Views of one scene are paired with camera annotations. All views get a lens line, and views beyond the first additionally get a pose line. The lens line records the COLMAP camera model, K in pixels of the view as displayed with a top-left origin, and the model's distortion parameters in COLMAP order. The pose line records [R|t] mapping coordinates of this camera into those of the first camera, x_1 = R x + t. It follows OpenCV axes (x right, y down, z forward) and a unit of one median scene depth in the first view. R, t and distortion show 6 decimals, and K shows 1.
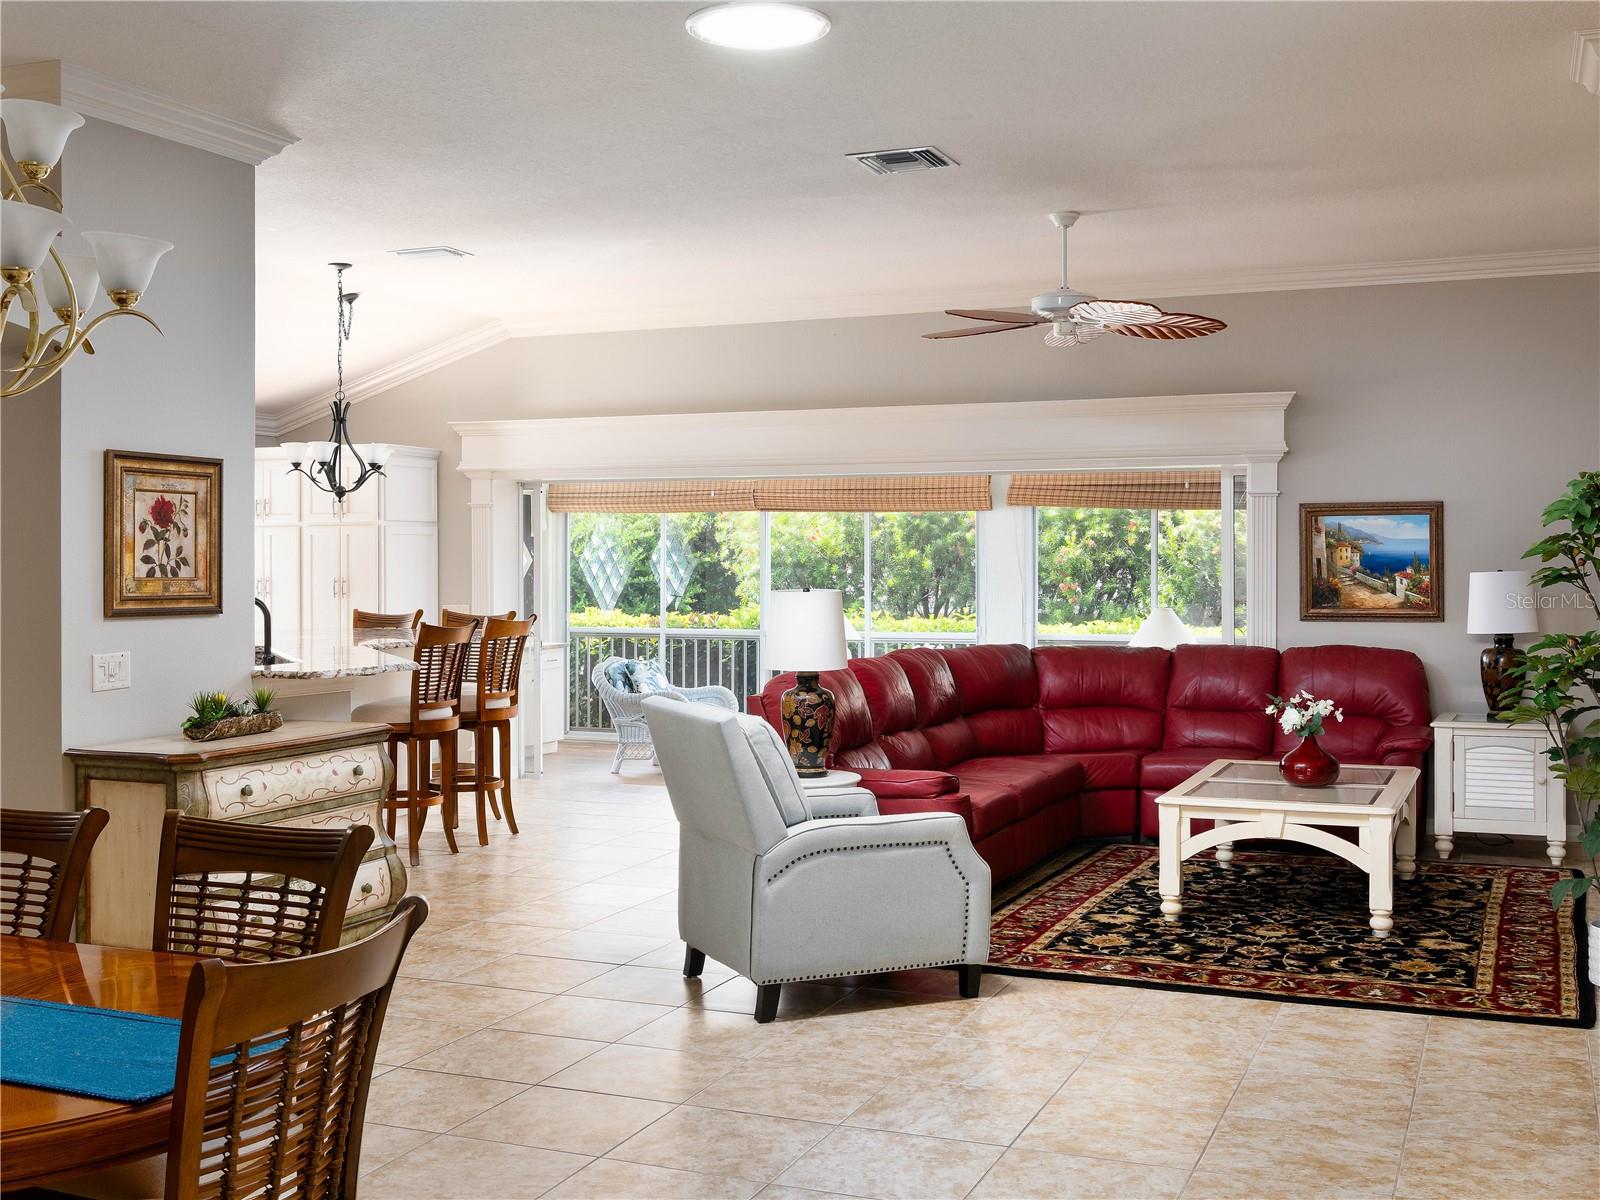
lens RADIAL K [[1754.4, 0, 800.1], [0, 1754.4, 565.4], [0, 0, 1]] dist [-0.006628, 0.007783]
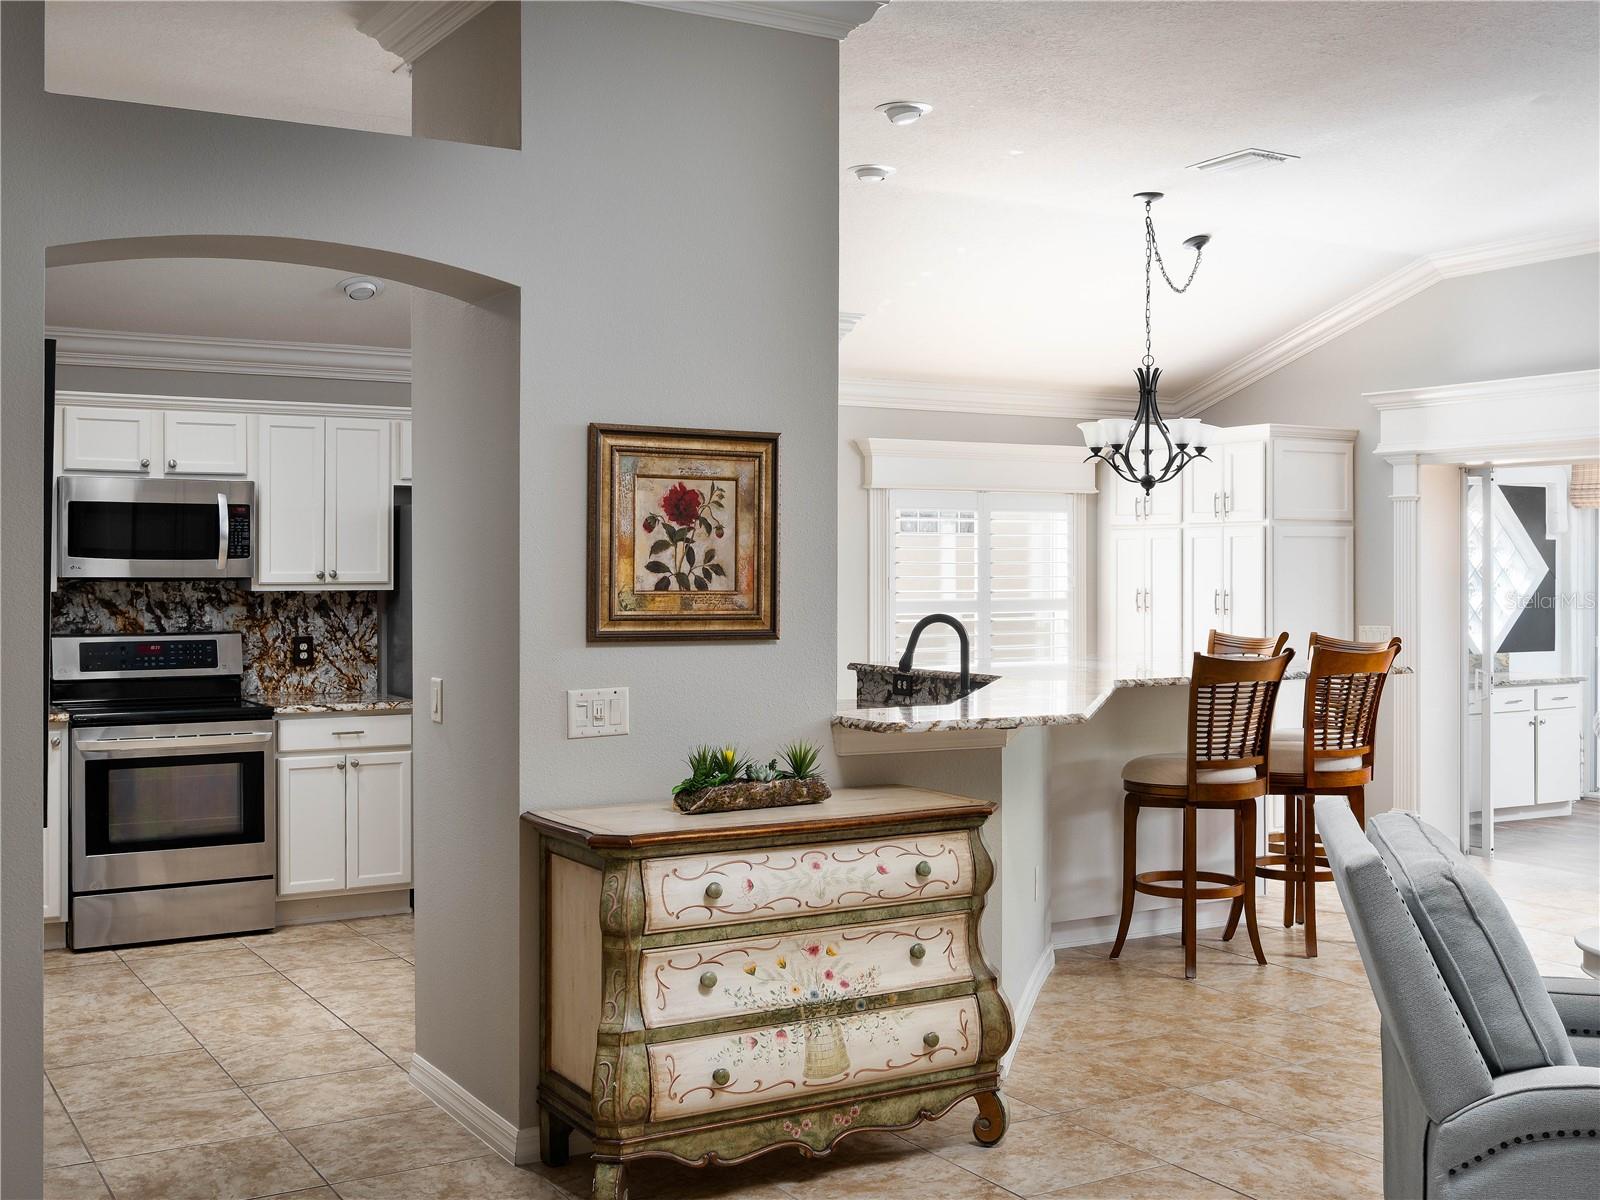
lens RADIAL K [[1754.4, 0, 800.1], [0, 1754.4, 565.4], [0, 0, 1]] dist [-0.006628, 0.007783]
pose [[0.801318, 0.001801, -0.598235, 0.104416], [-0.004523, 0.999985, -0.003047, -0.001542], [0.598221, 0.005148, 0.801315, 0.333923]]
